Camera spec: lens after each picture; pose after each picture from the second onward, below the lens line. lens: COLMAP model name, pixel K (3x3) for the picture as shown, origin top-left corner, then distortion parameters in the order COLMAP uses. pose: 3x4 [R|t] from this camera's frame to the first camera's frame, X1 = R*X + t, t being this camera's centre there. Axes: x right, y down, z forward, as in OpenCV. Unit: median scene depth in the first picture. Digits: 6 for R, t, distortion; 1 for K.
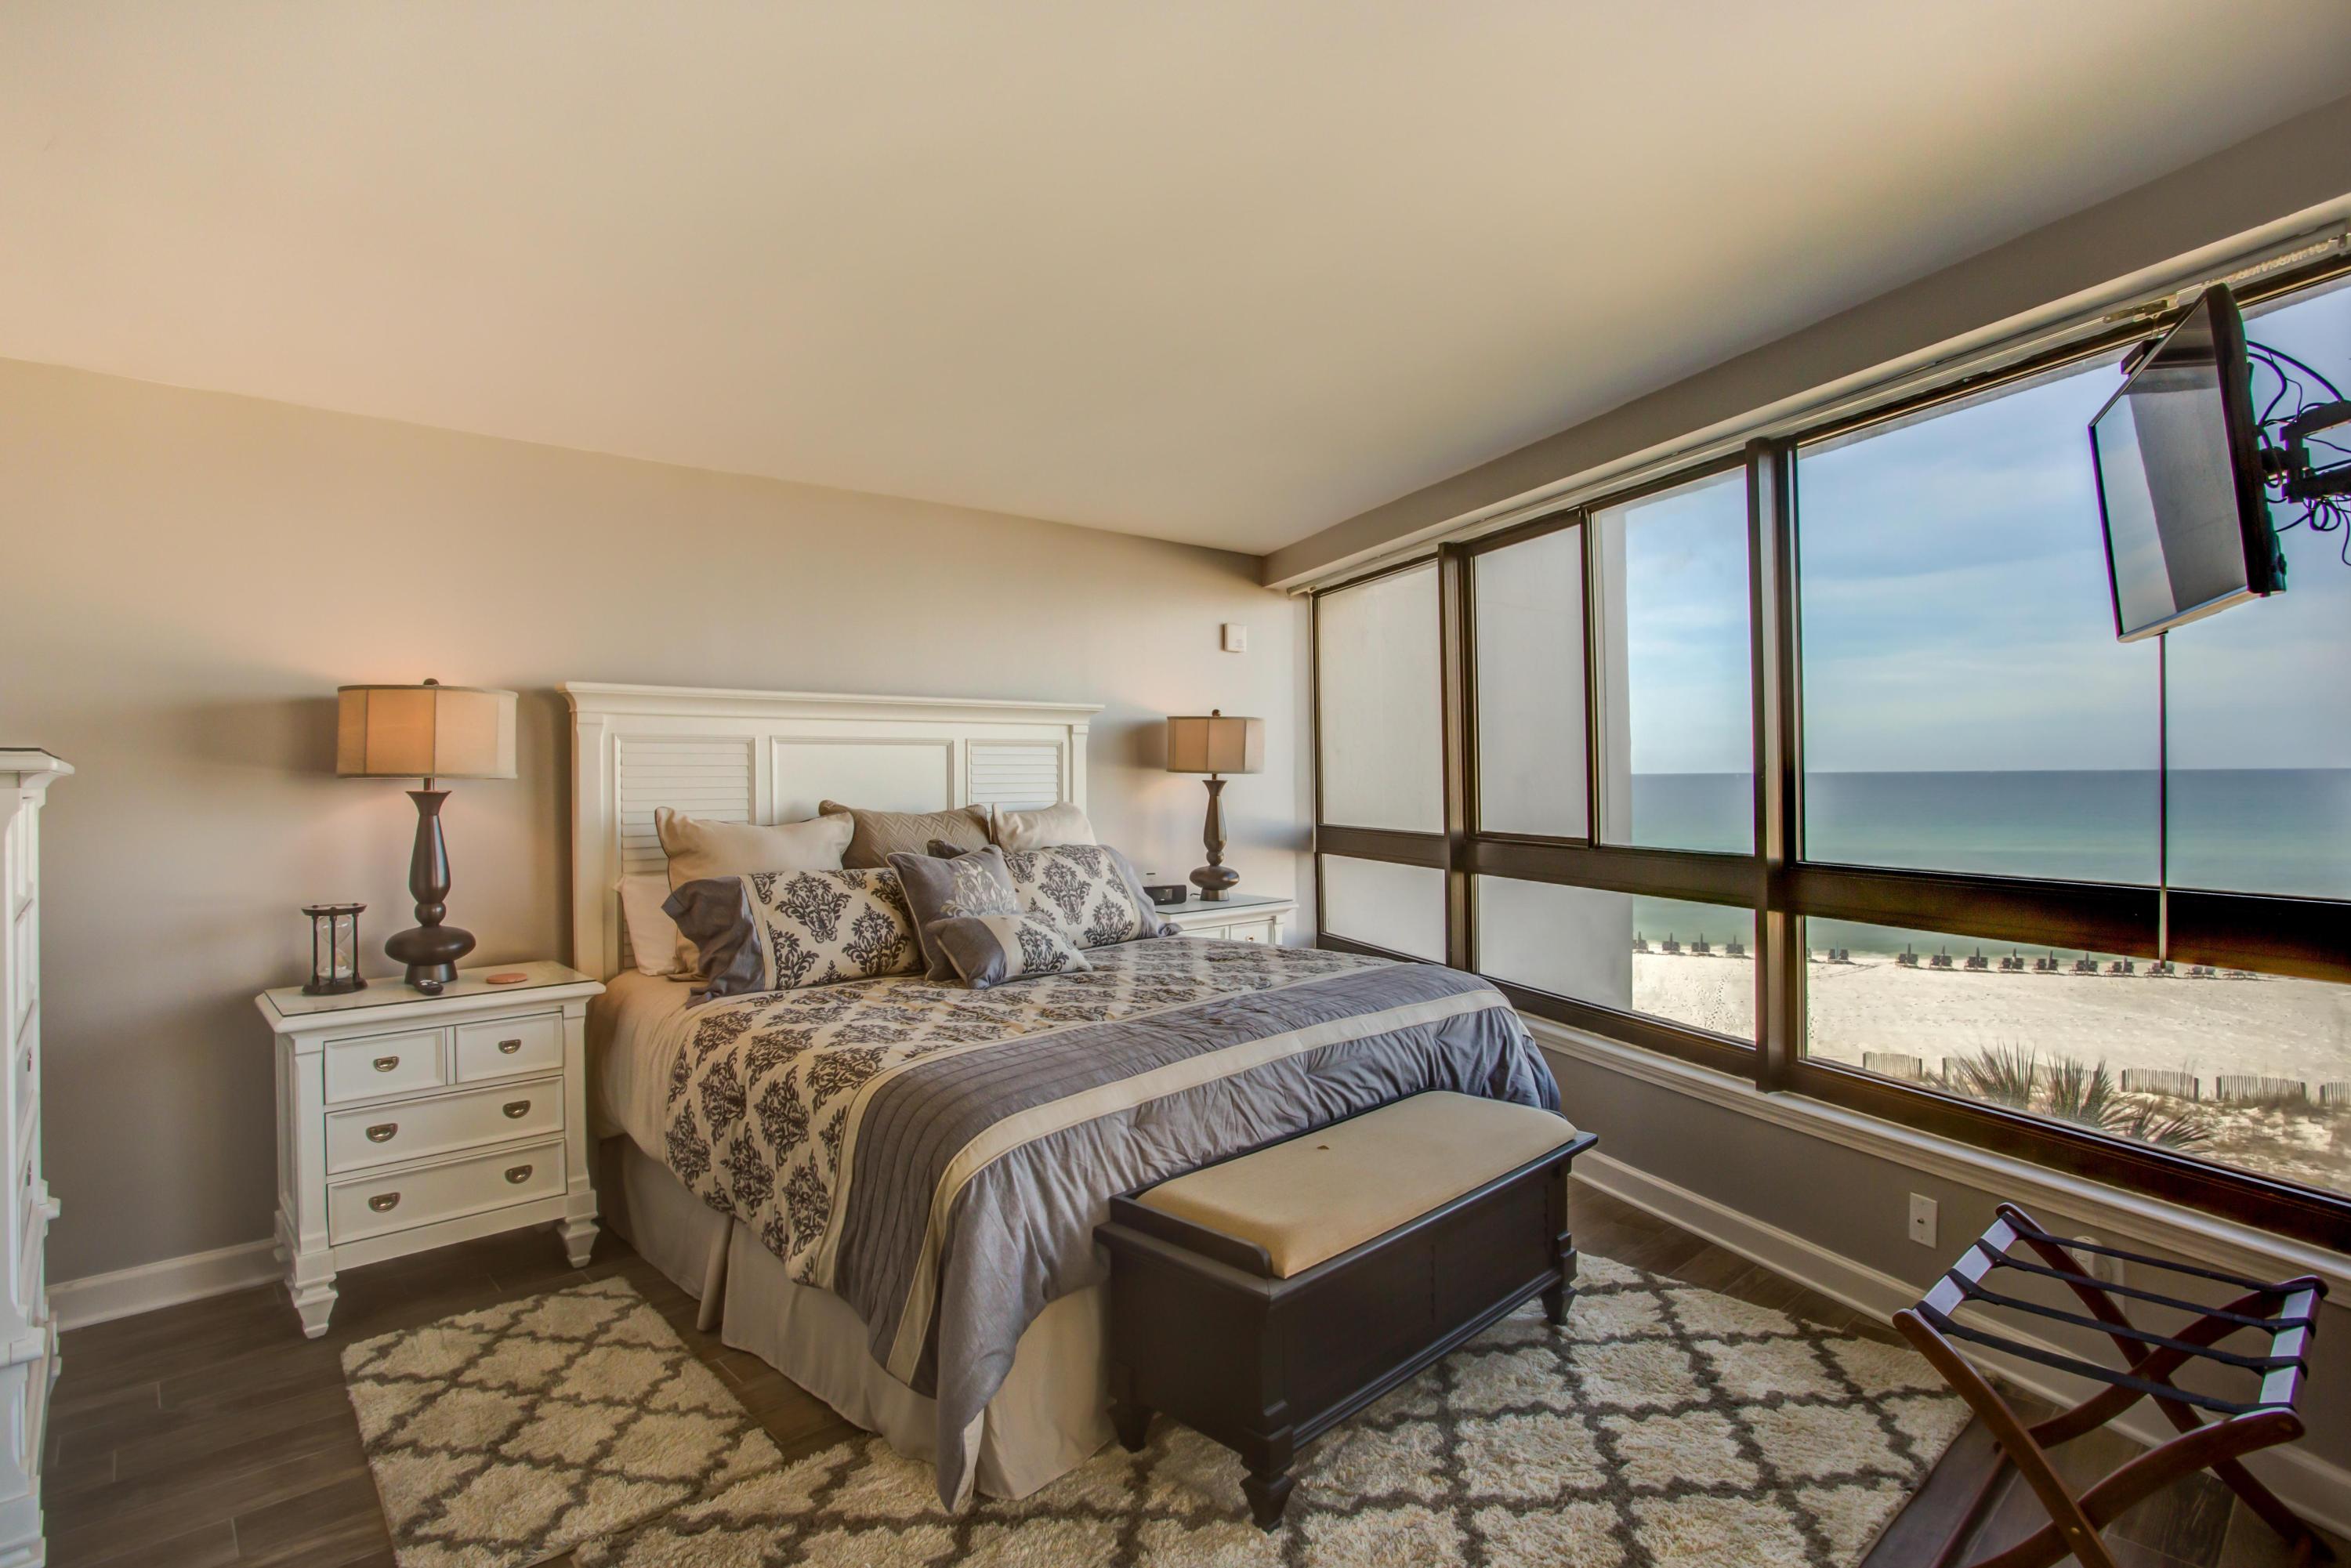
lens RADIAL K [[1185.1, 0, 1175.5], [0, 1185.1, 784.0], [0, 0, 1]] dist [-0.080559, 0.037680]
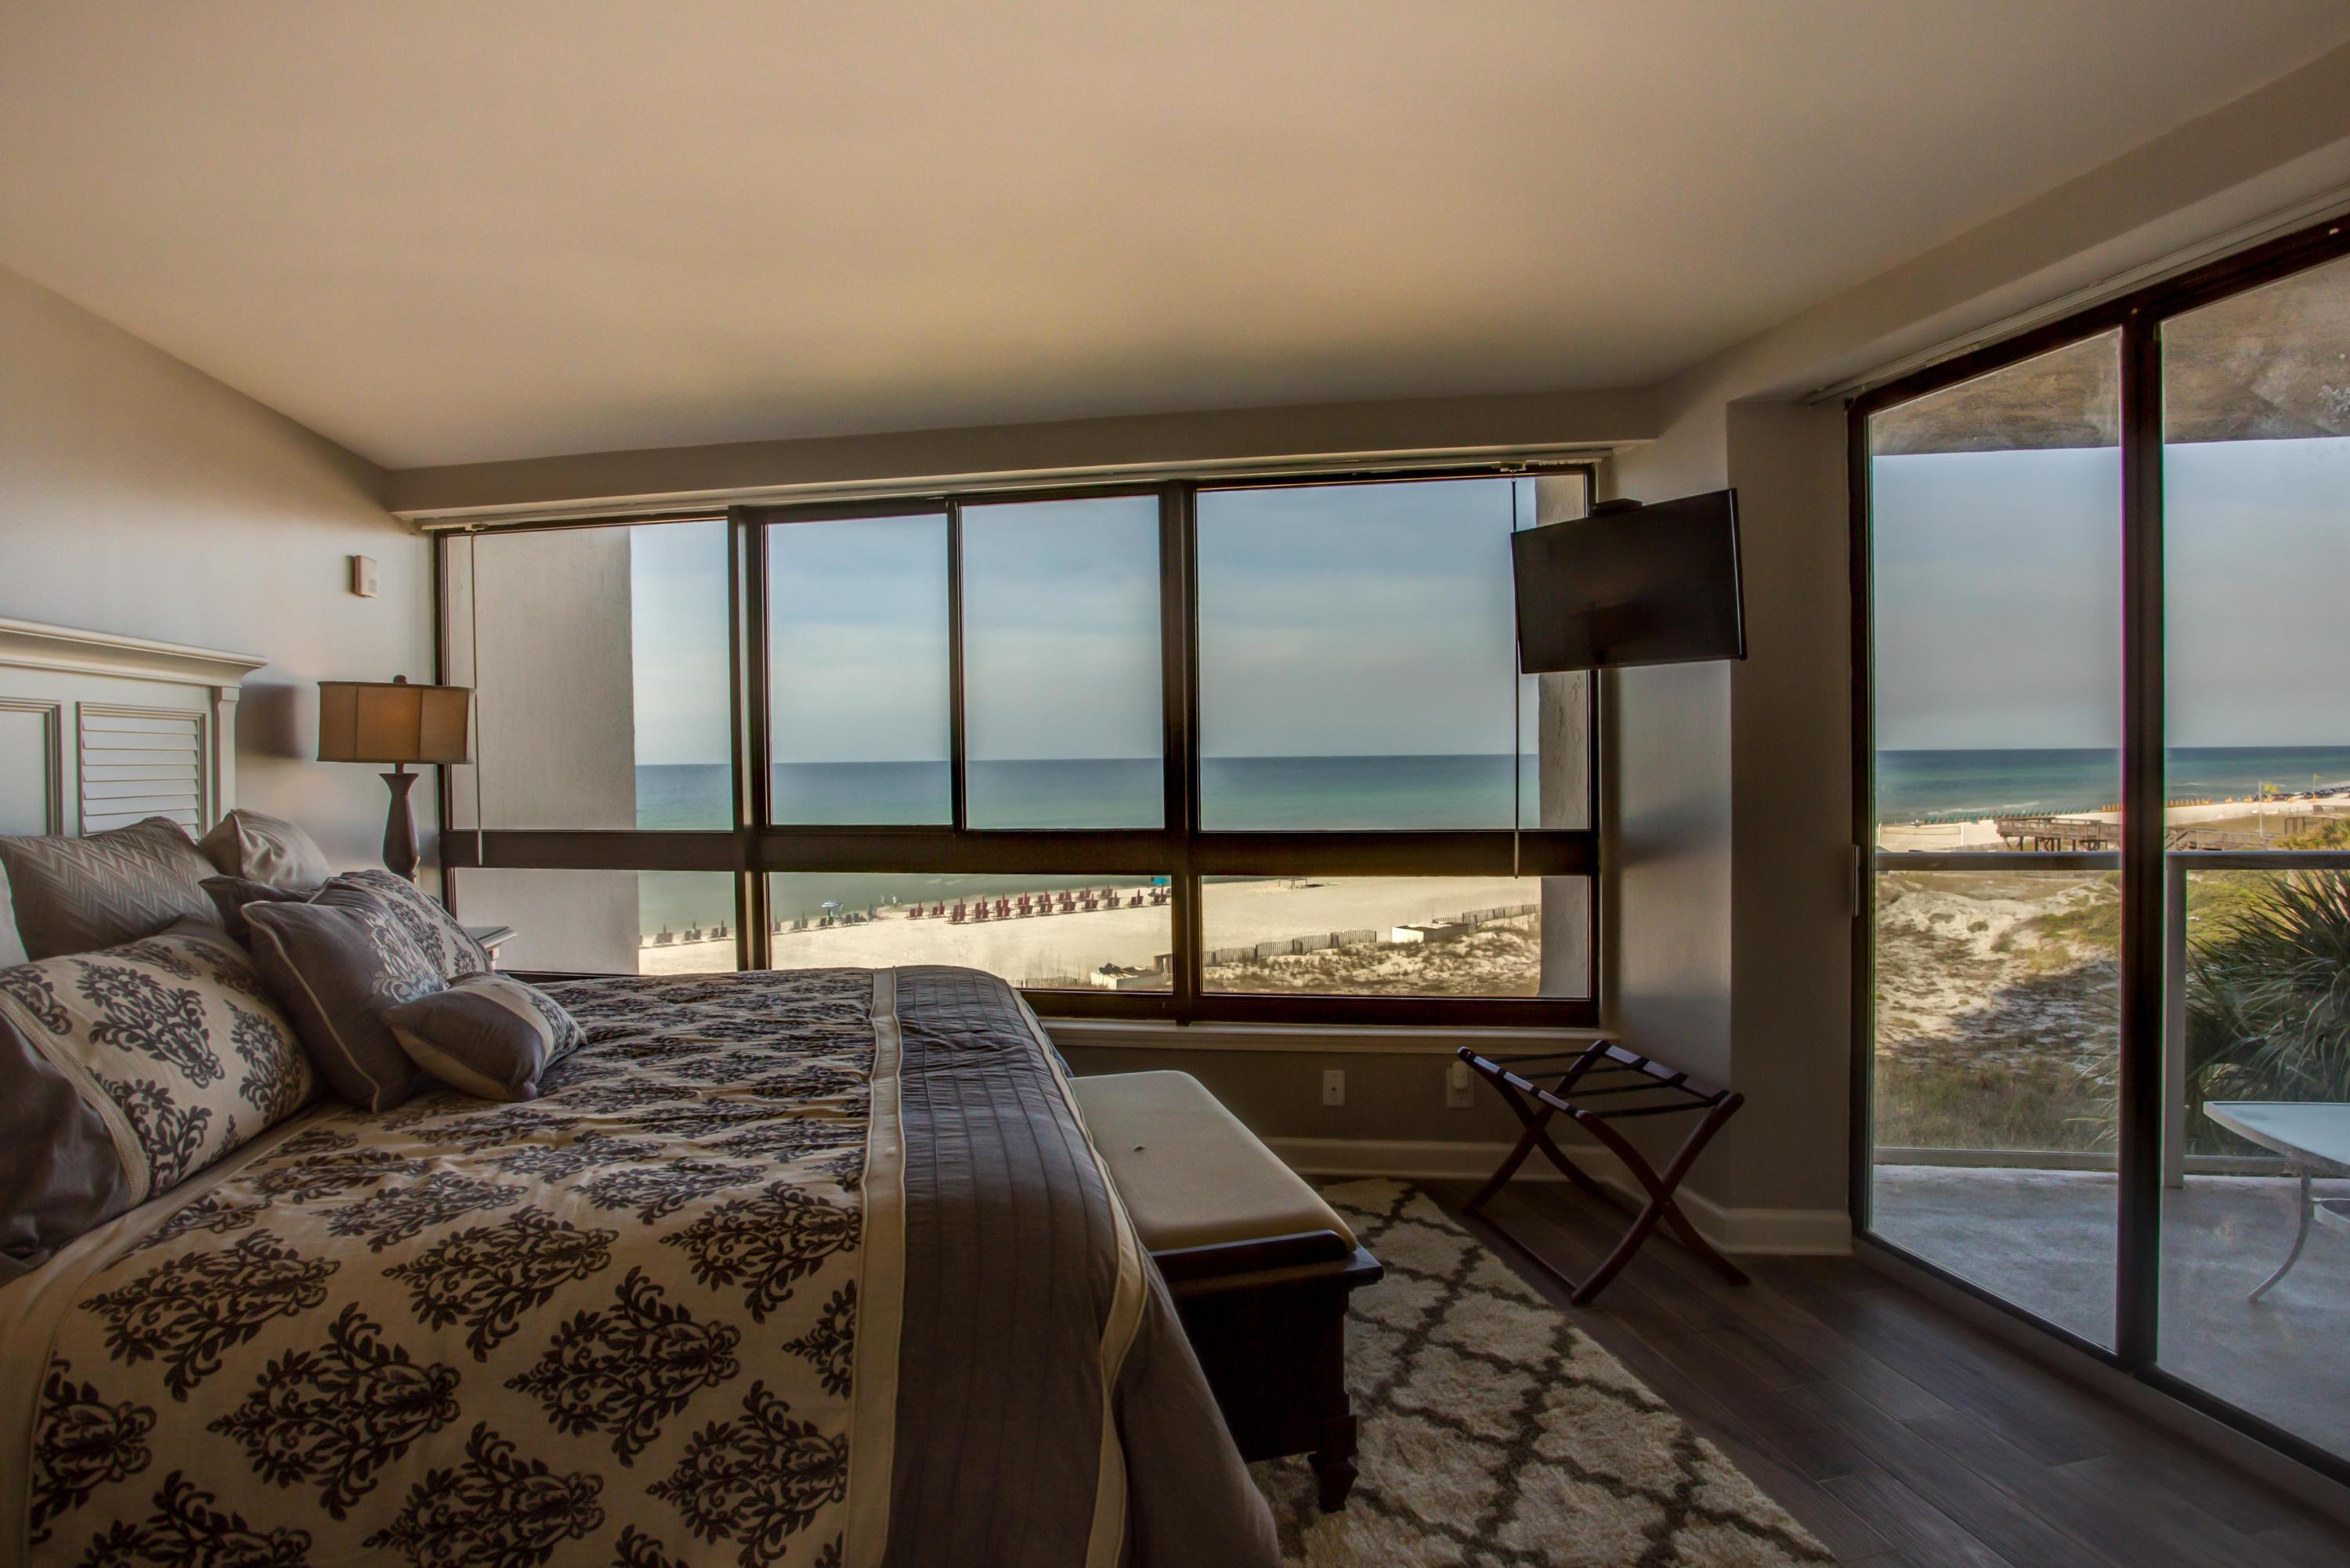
lens RADIAL K [[1184.5, 0, 1175.0], [0, 1184.5, 784.0], [0, 0, 1]] dist [-0.080559, 0.037680]
pose [[0.500903, -0.017887, 0.865318, -0.520469], [0.013851, 0.999824, 0.012649, 0.001384], [-0.865392, 0.005650, 0.501063, 0.379978]]
